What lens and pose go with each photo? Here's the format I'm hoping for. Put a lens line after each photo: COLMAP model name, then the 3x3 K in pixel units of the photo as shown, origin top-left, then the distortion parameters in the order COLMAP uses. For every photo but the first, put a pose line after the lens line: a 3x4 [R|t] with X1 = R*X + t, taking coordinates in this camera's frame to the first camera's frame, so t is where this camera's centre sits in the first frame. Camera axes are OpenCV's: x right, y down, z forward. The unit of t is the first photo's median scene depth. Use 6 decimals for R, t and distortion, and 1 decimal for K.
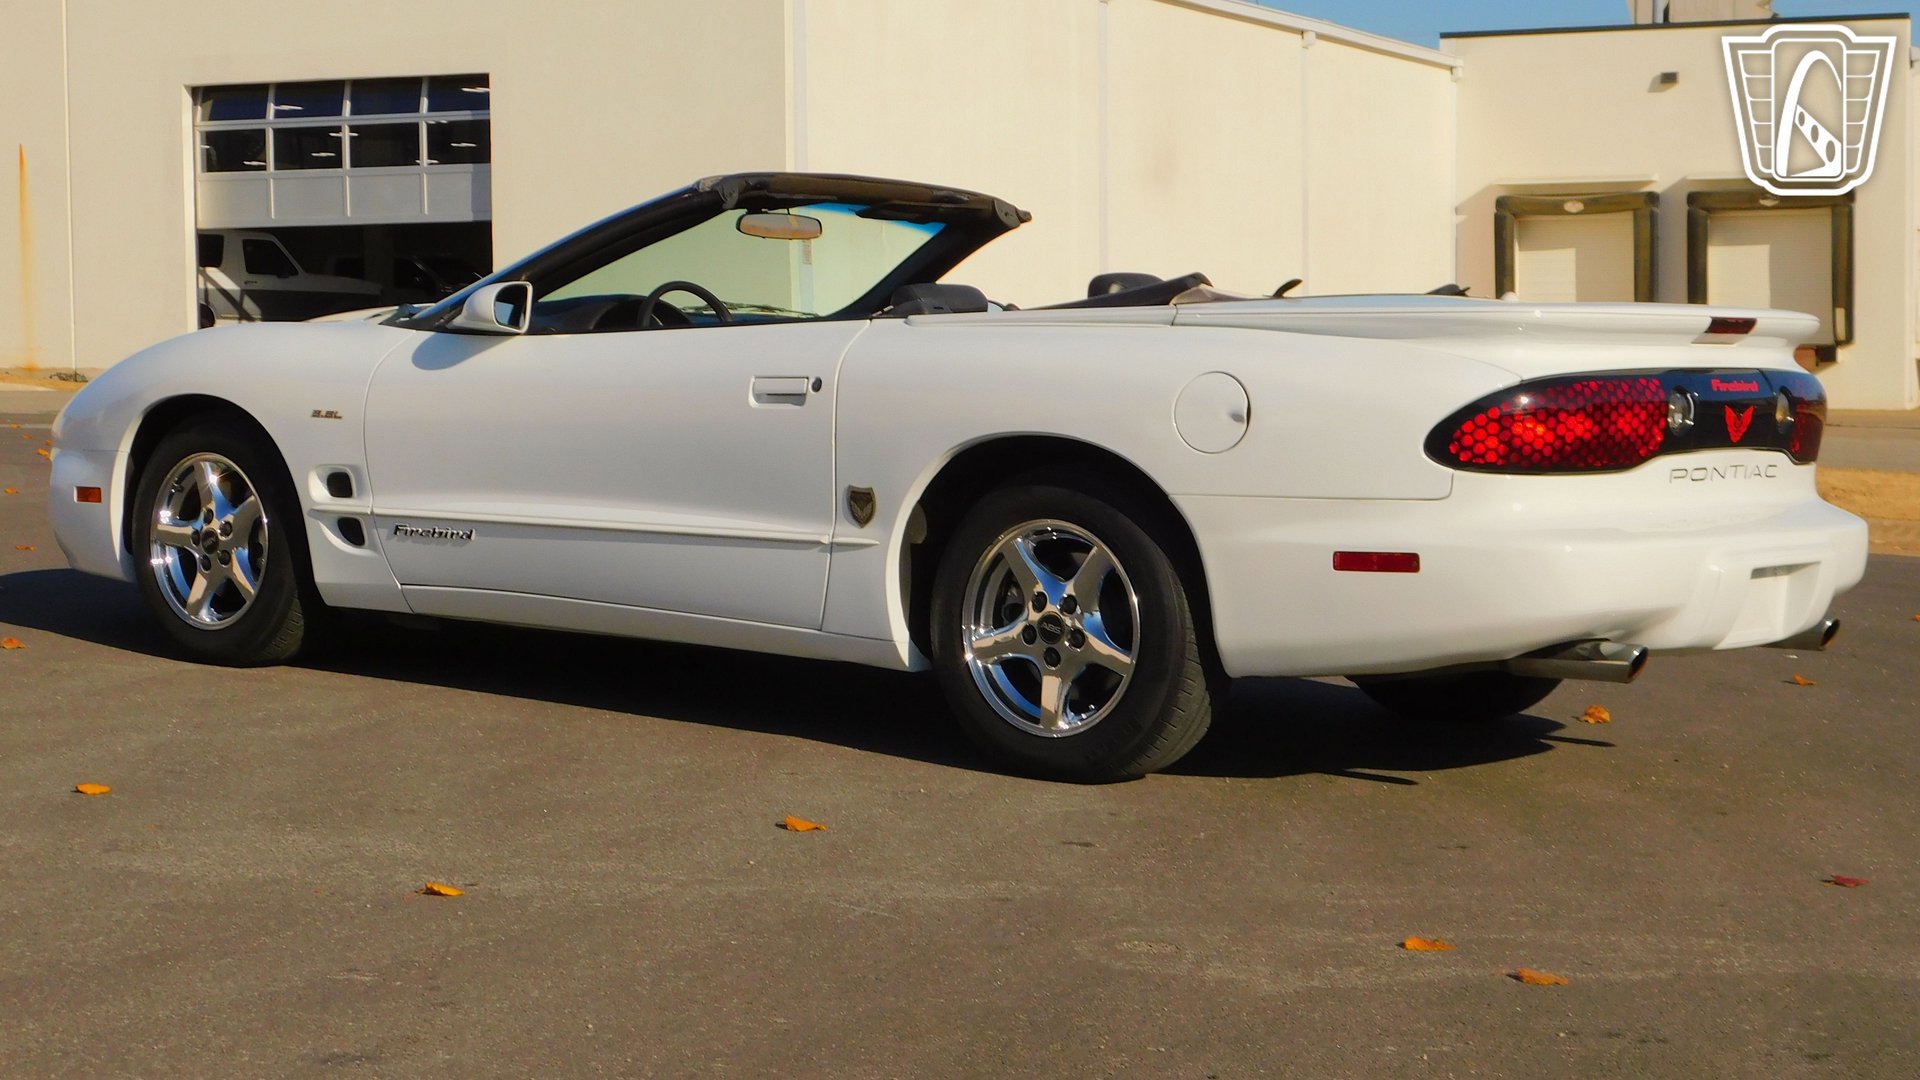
lens RADIAL K [[3357.0, 0, 972.8], [0, 3357.0, 508.7], [0, 0, 1]] dist [0.018470, 0.000000]
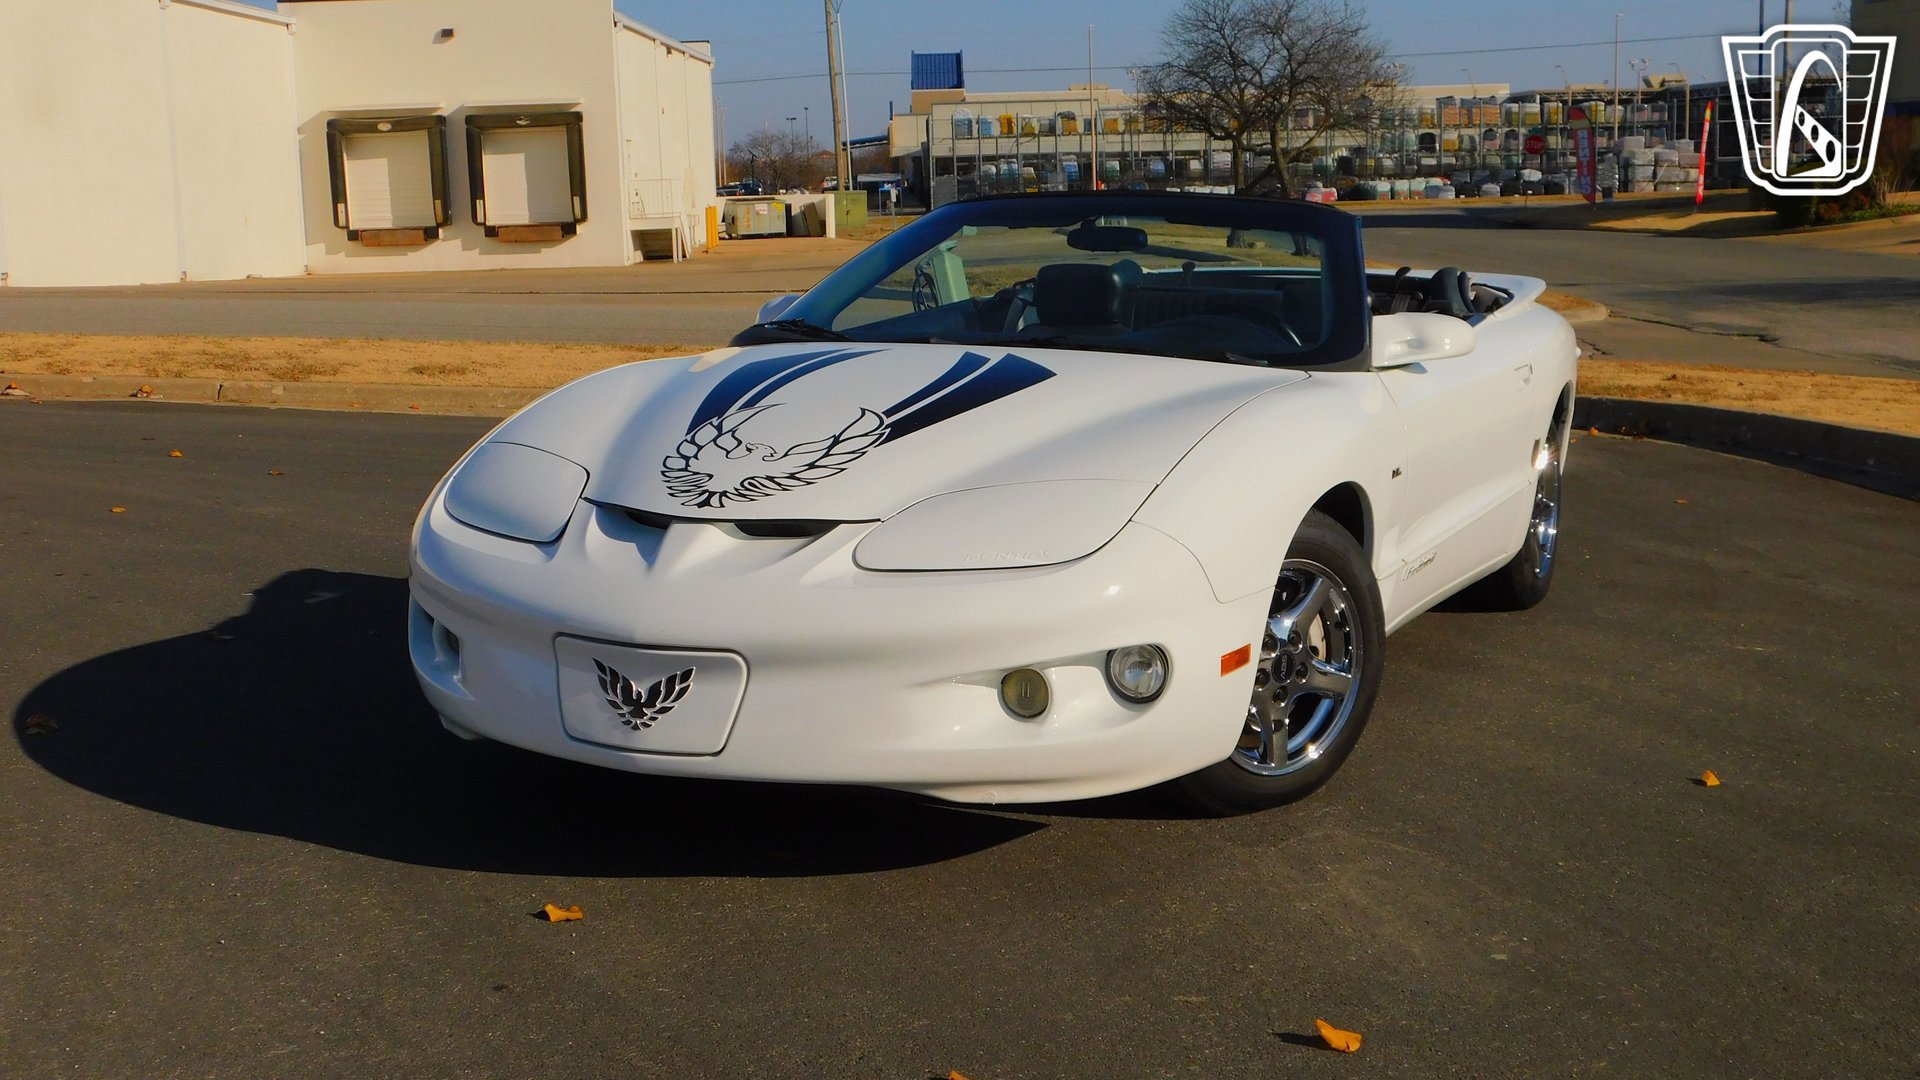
lens RADIAL K [[2268.6, 0, 961.8], [0, 2268.6, 528.7], [0, 0, 1]] dist [-0.014172, 0.000000]
pose [[0.920277, -0.076916, 0.383633, 0.209838], [0.042521, 0.994341, 0.097356, -0.045185], [-0.388950, -0.073282, 0.918340, 0.287614]]
